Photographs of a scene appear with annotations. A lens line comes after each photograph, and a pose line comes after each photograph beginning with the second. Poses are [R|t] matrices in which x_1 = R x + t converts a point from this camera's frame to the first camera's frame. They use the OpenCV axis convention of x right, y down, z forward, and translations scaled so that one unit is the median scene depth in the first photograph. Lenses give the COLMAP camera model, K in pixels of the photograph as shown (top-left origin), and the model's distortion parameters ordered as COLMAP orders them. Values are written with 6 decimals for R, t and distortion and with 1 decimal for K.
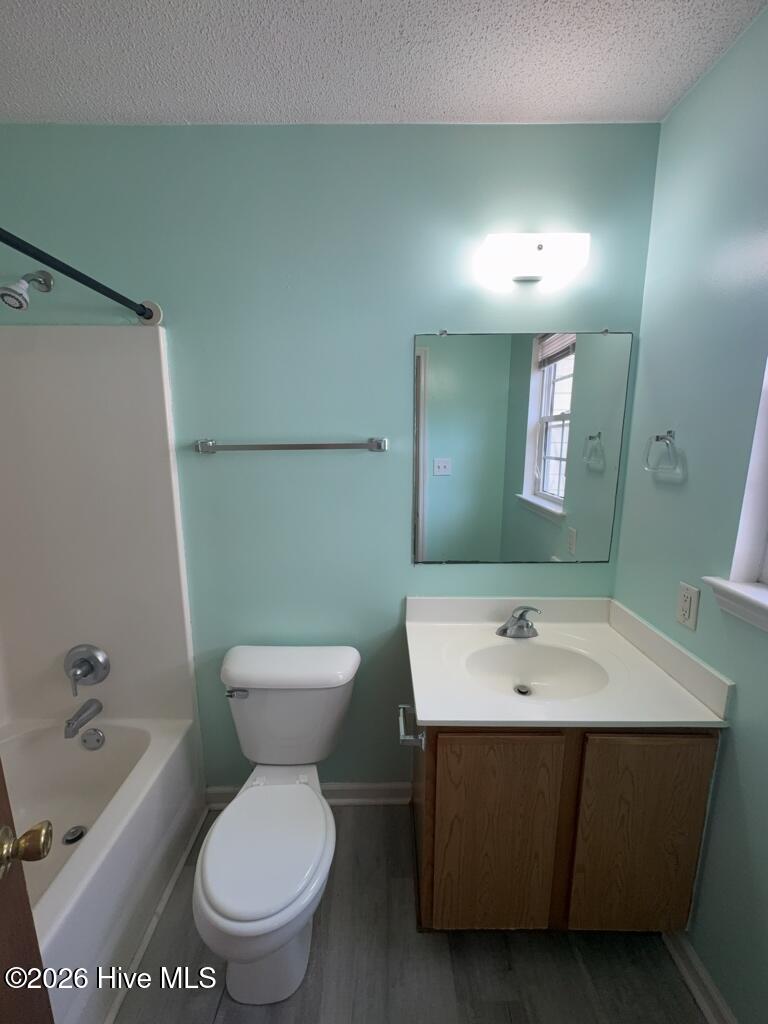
lens RADIAL K [[403.6, 0, 384.0], [0, 403.6, 512.0], [0, 0, 1]] dist [0.002491, 0.000265]
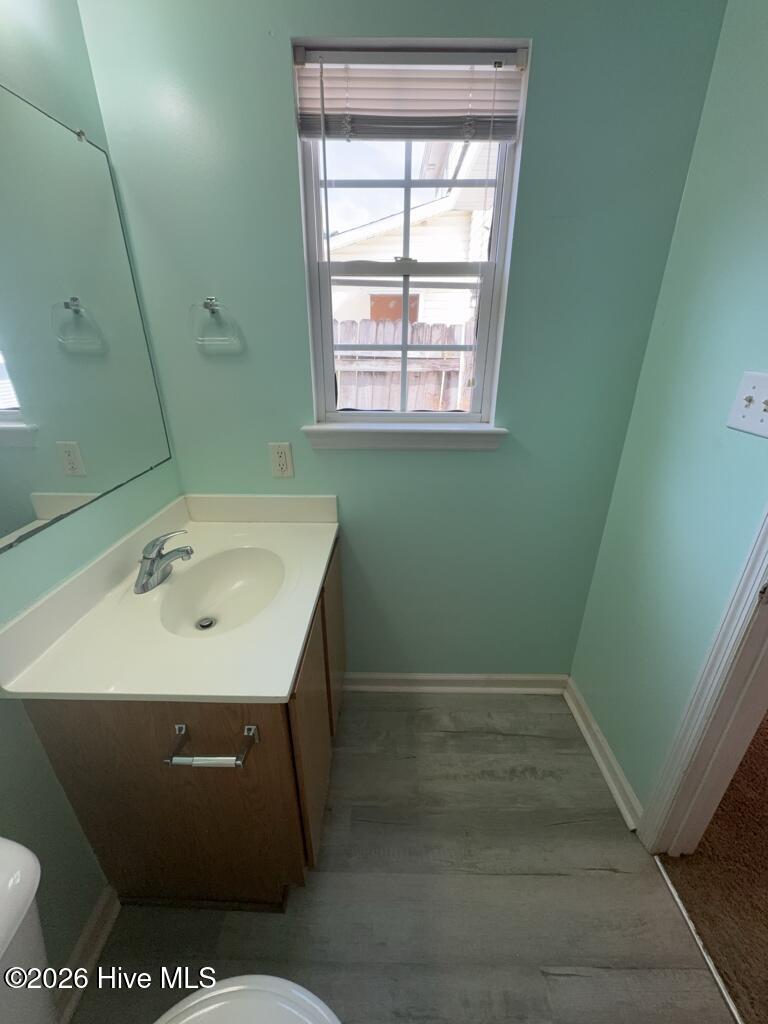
lens RADIAL K [[403.6, 0, 384.0], [0, 403.6, 512.0], [0, 0, 1]] dist [0.002491, 0.000265]
pose [[0.021816, -0.397850, 0.917191, -0.395177], [0.184394, 0.903272, 0.387427, -0.036104], [-0.982610, 0.160672, 0.093067, 0.609141]]
